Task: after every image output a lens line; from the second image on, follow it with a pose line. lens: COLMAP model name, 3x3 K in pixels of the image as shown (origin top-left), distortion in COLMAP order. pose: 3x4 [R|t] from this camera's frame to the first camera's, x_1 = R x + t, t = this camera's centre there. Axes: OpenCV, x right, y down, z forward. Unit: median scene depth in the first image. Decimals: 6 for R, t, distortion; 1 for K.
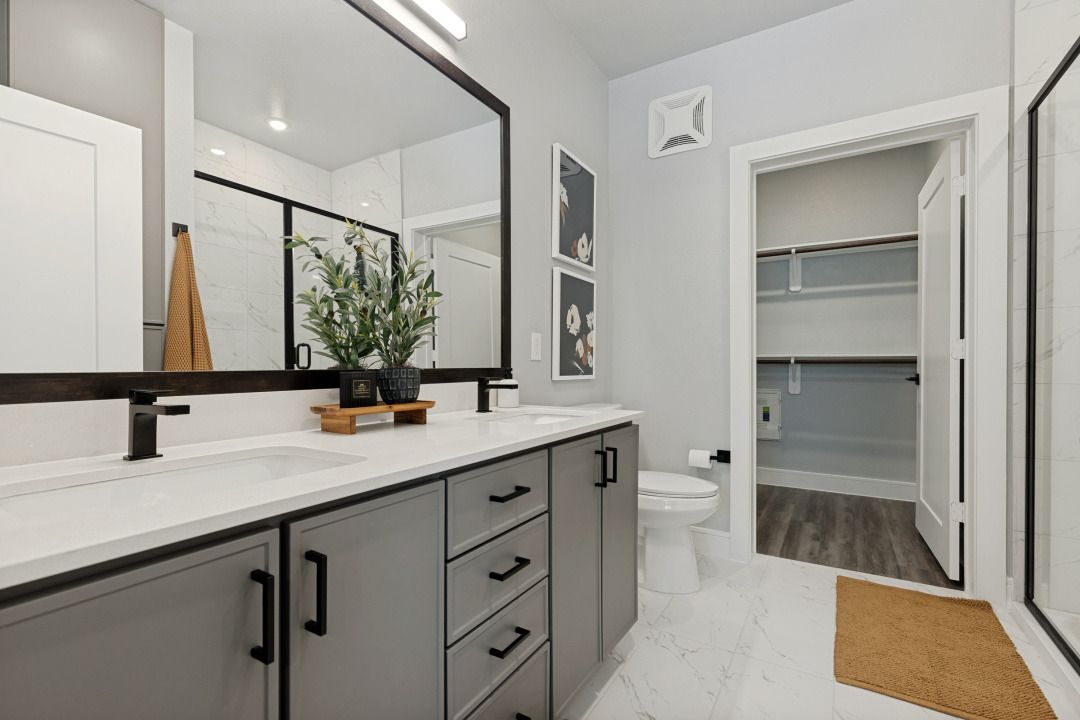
lens RADIAL K [[488.2, 0, 548.8], [0, 488.2, 365.7], [0, 0, 1]] dist [-0.003127, -0.000387]
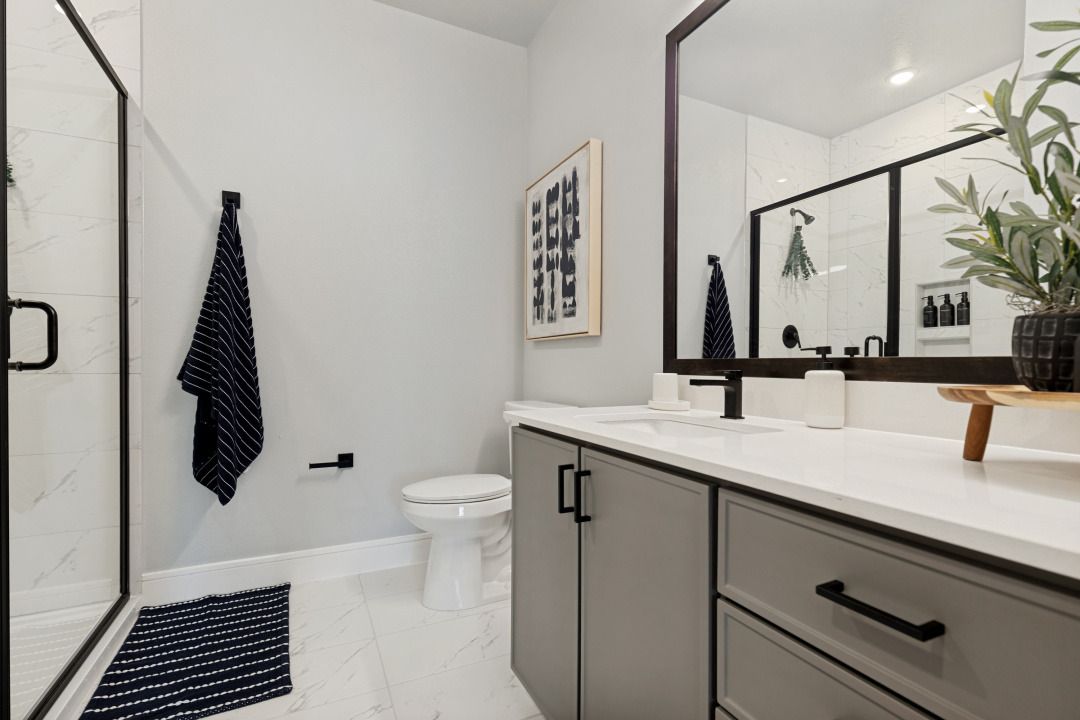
lens RADIAL K [[488.2, 0, 543.0], [0, 488.2, 357.9], [0, 0, 1]] dist [-0.003127, -0.000387]
pose [[-0.523828, 0.004905, -0.851810, 0.644888], [-0.011679, 0.999848, 0.012939, -0.001599], [0.851744, 0.016727, -0.523692, 1.141475]]
